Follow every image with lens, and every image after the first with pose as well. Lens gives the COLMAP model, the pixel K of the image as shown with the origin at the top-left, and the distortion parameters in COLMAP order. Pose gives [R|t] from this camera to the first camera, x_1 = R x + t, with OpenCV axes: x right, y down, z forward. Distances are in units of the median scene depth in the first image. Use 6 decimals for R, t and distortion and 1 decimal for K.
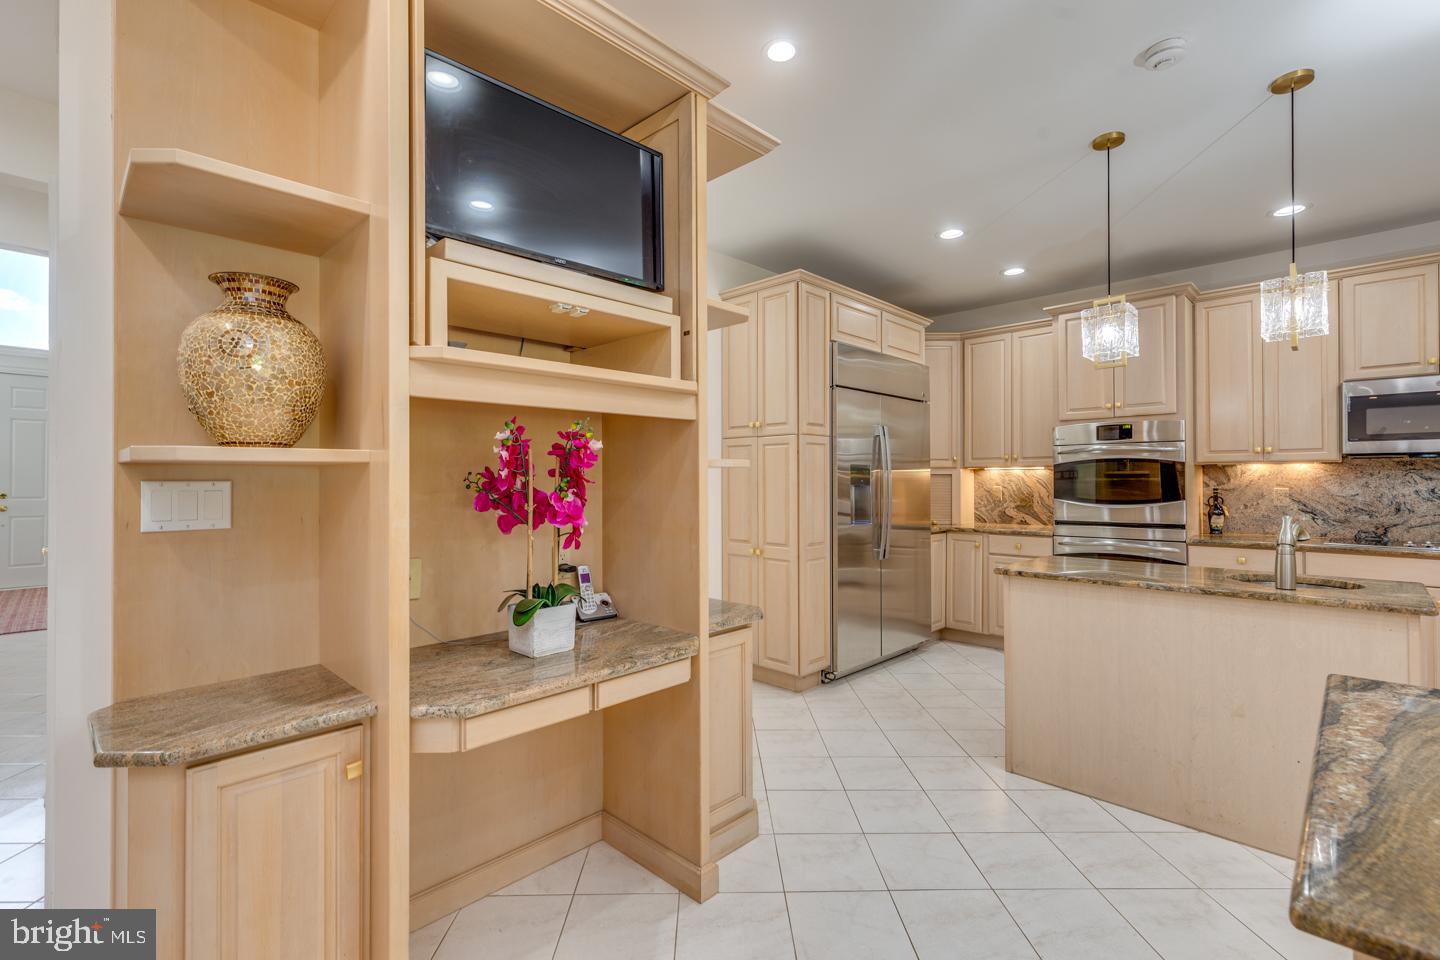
lens RADIAL K [[647.9, 0, 718.0], [0, 647.9, 474.5], [0, 0, 1]] dist [0.004273, -0.000839]
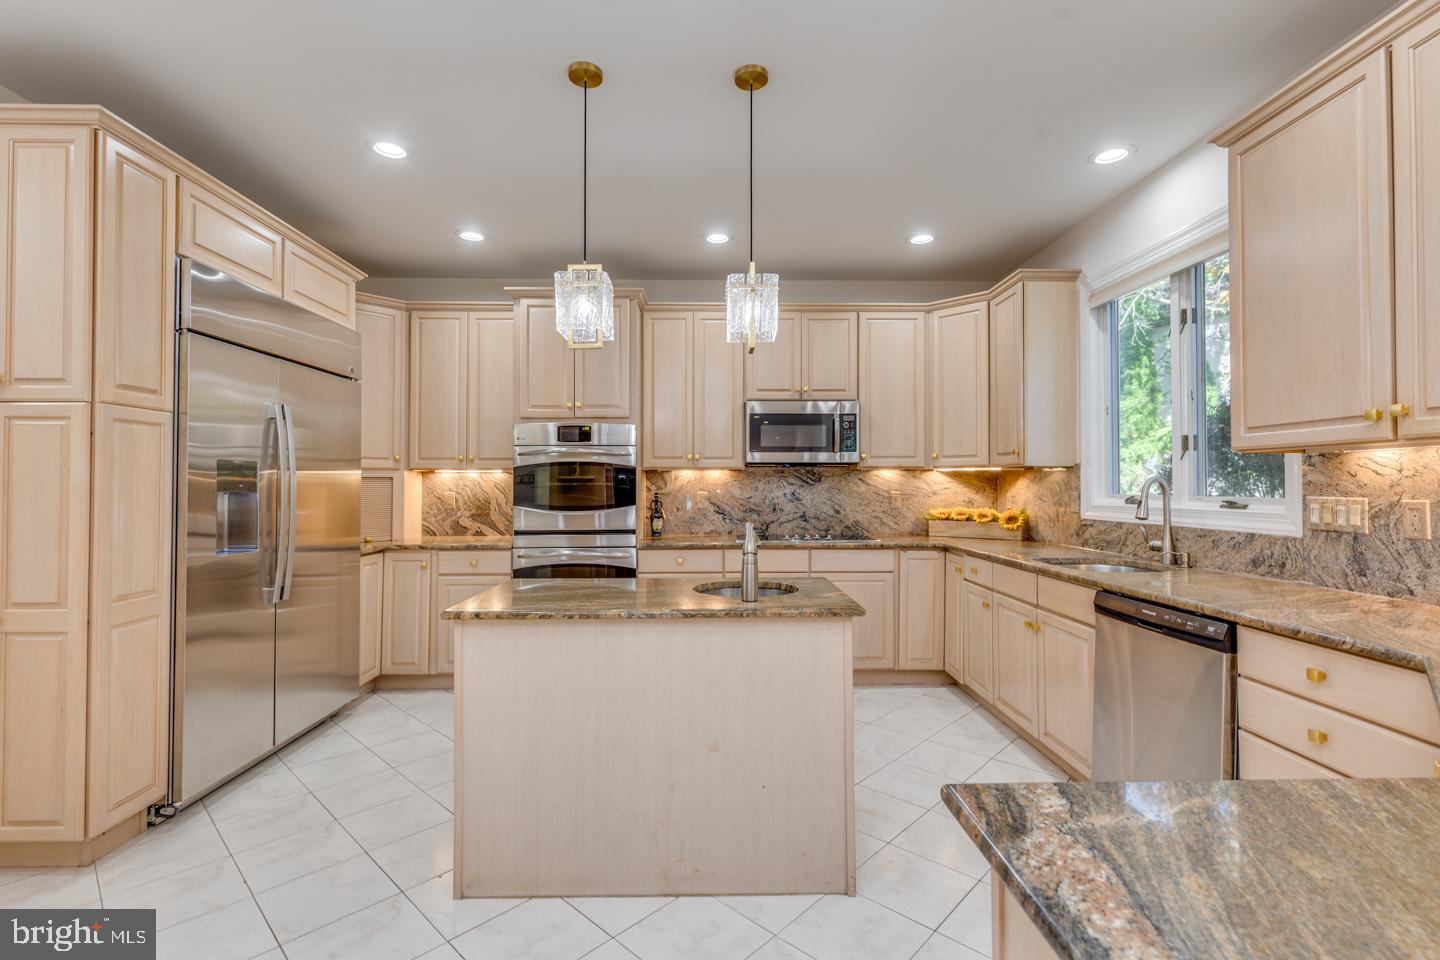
lens RADIAL K [[647.9, 0, 721.4], [0, 647.9, 474.5], [0, 0, 1]] dist [0.004273, -0.000839]
pose [[0.695717, 0.012342, 0.718210, 0.091381], [-0.007646, 0.999923, -0.009776, 0.001313], [-0.718276, 0.001310, 0.695757, 0.205209]]
